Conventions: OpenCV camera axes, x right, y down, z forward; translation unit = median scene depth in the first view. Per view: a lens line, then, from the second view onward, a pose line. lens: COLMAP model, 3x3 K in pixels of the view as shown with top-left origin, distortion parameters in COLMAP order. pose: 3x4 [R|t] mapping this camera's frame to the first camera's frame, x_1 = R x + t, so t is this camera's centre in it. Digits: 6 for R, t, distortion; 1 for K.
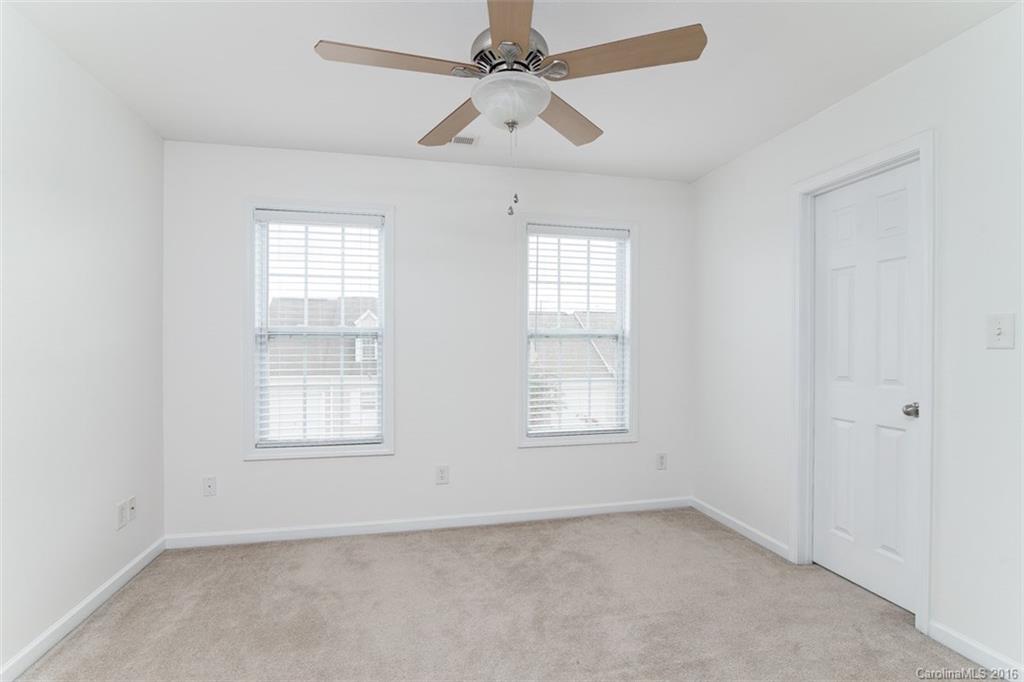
lens RADIAL K [[473.7, 0, 520.2], [0, 473.7, 340.2], [0, 0, 1]] dist [-0.021612, 0.001658]
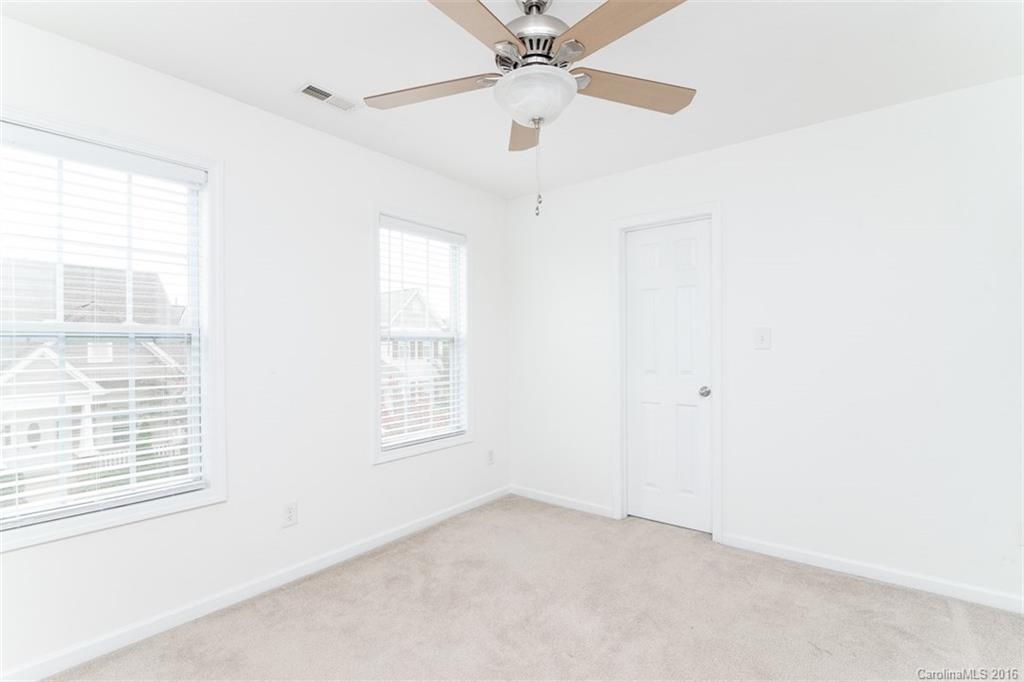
lens RADIAL K [[473.7, 0, 491.1], [0, 473.7, 338.8], [0, 0, 1]] dist [-0.021612, 0.001658]
pose [[0.787302, 0.001140, 0.616566, -0.395790], [0.000500, 0.999997, -0.002487, -0.007047], [-0.616567, 0.002266, 0.787299, 0.175037]]
